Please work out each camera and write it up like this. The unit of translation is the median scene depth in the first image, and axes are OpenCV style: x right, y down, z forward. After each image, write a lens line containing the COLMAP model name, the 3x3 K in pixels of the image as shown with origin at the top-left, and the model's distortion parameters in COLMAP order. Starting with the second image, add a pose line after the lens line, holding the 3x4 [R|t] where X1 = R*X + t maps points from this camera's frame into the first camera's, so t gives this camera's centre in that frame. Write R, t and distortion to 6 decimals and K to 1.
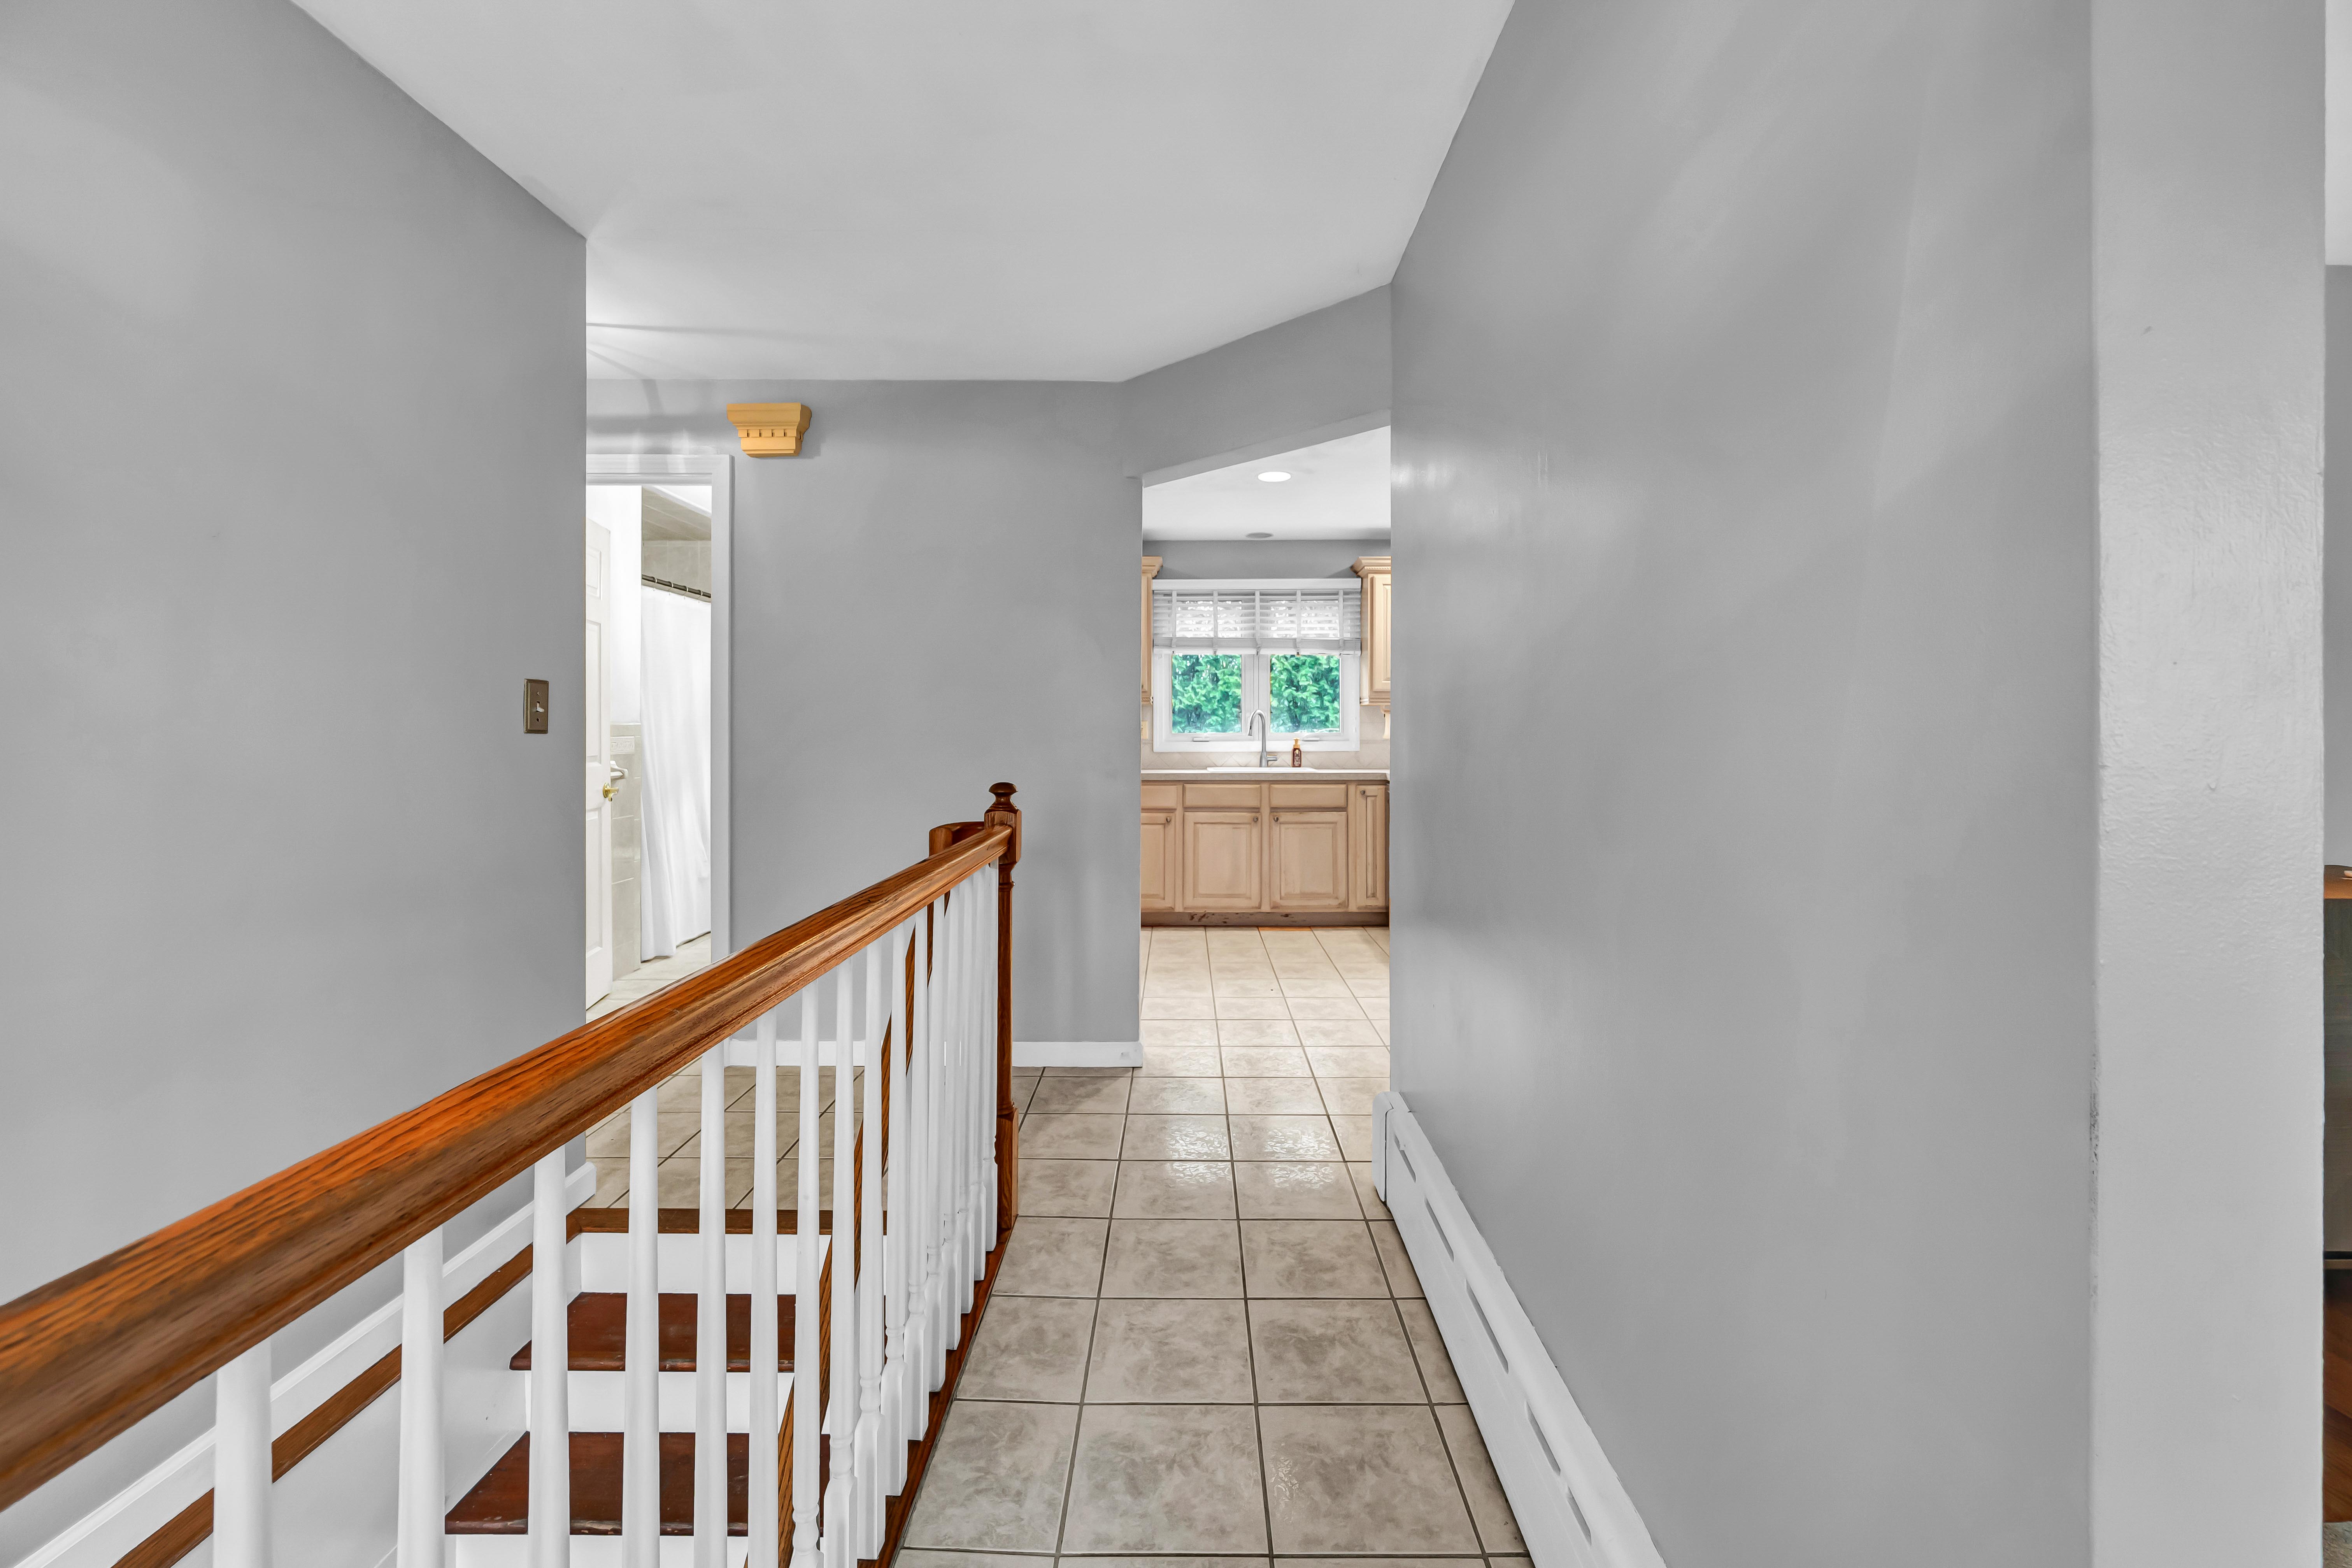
lens RADIAL K [[954.0, 0, 1187.3], [0, 954.0, 722.2], [0, 0, 1]] dist [-0.002973, 0.001322]
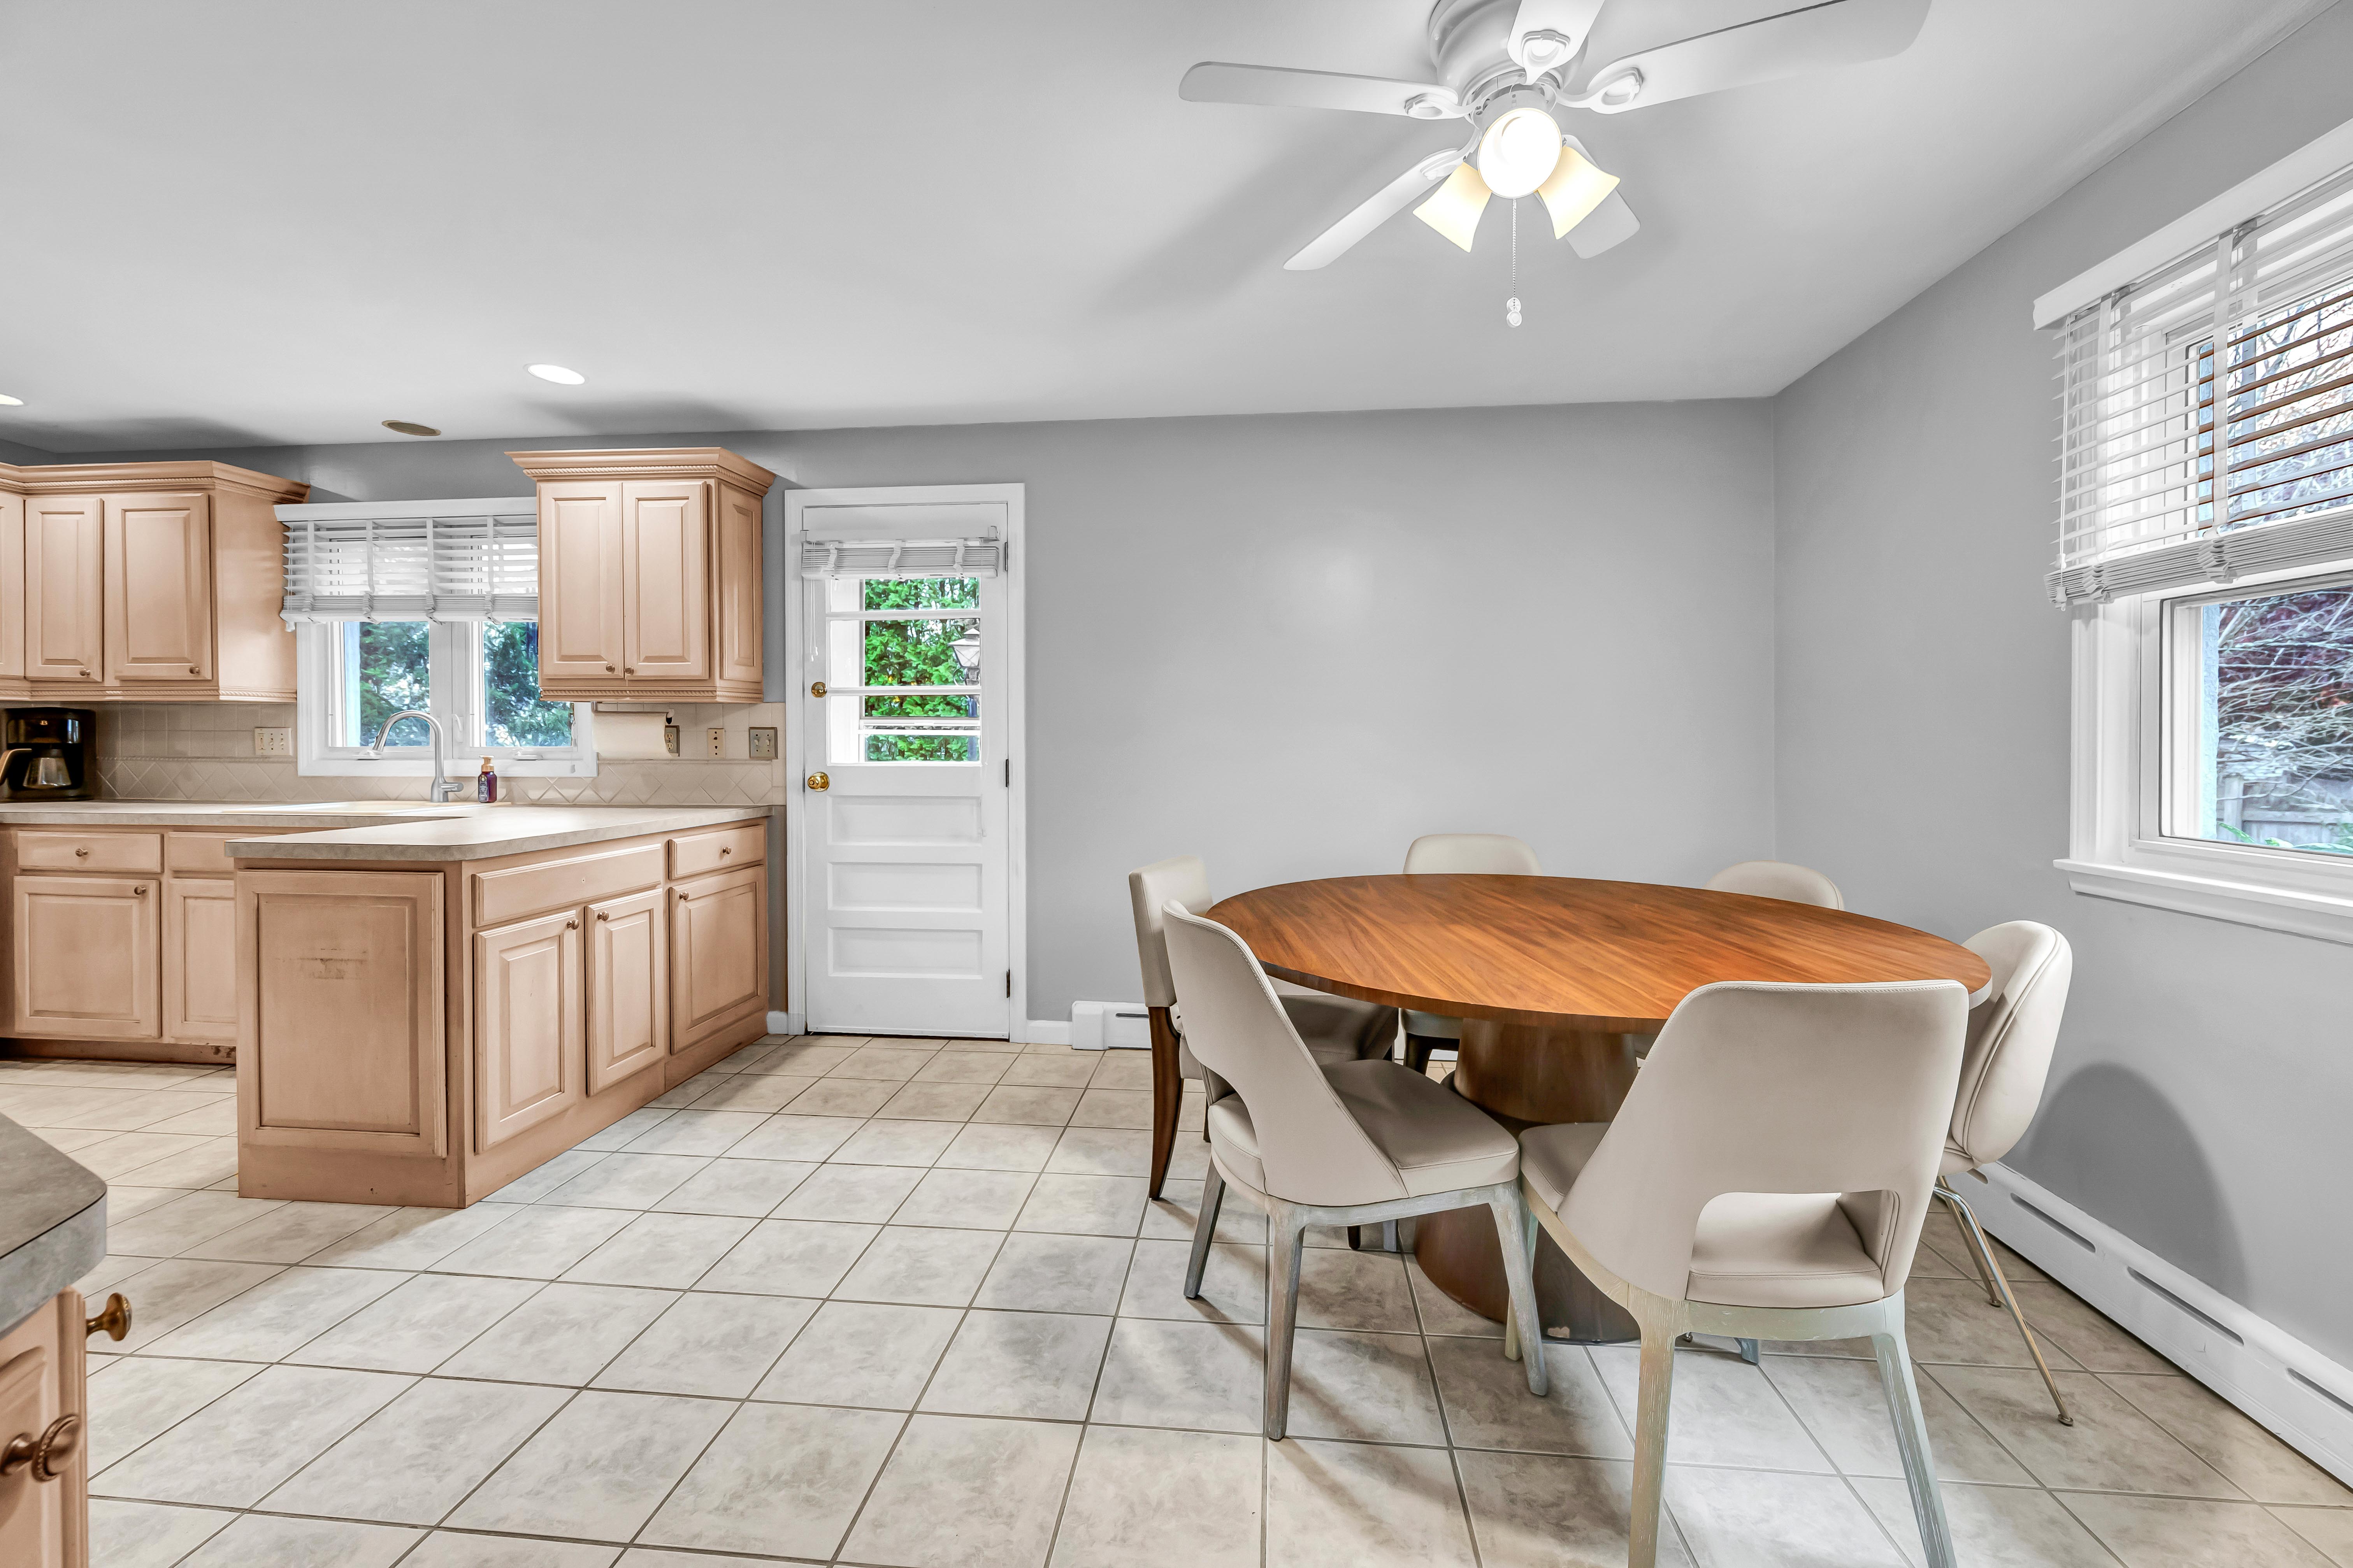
lens RADIAL K [[954.2, 0, 1181.1], [0, 954.2, 758.5], [0, 0, 1]] dist [-0.002973, 0.001322]
pose [[0.994855, 0.008793, -0.100927, 1.133493], [-0.006111, 0.999621, 0.026857, -0.001914], [0.101125, -0.026102, 0.994531, 0.765779]]
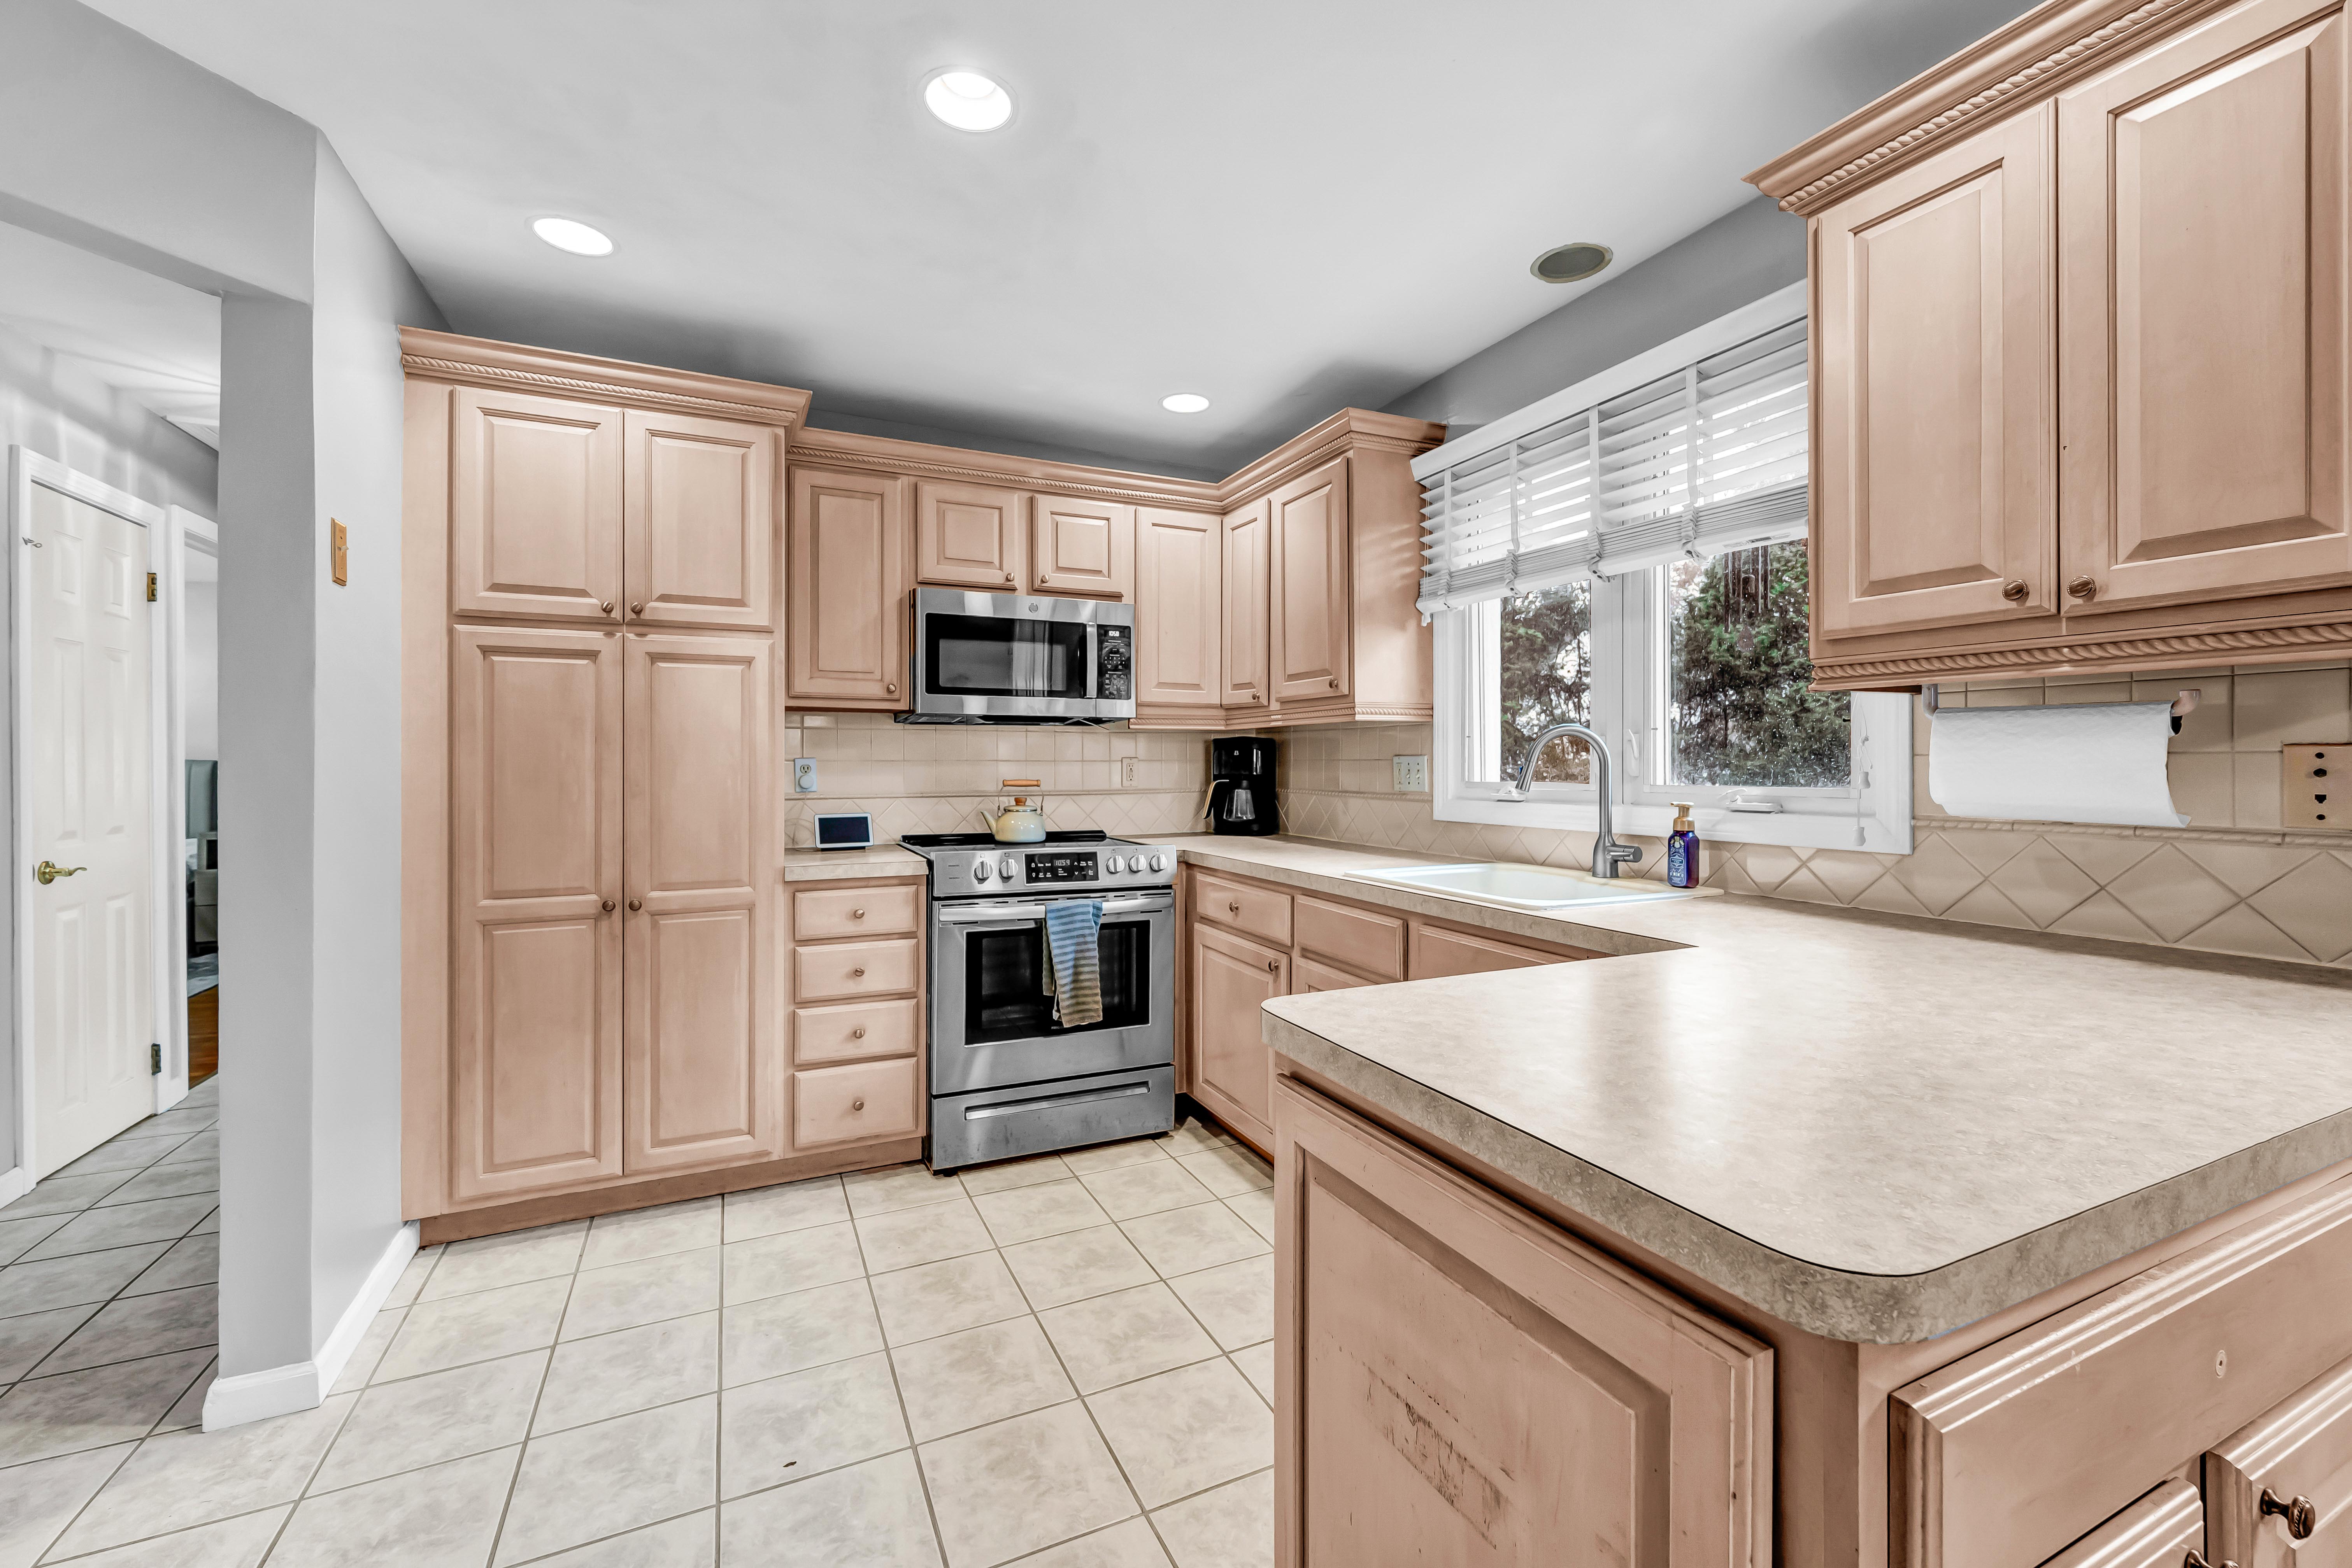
lens RADIAL K [[953.8, 0, 1178.6], [0, 953.8, 762.7], [0, 0, 1]] dist [-0.002973, 0.001322]
pose [[0.419496, 0.001662, -0.907756, 0.631436], [0.007587, 0.999957, 0.005337, -0.000922], [0.907726, -0.009126, 0.419465, 1.242234]]
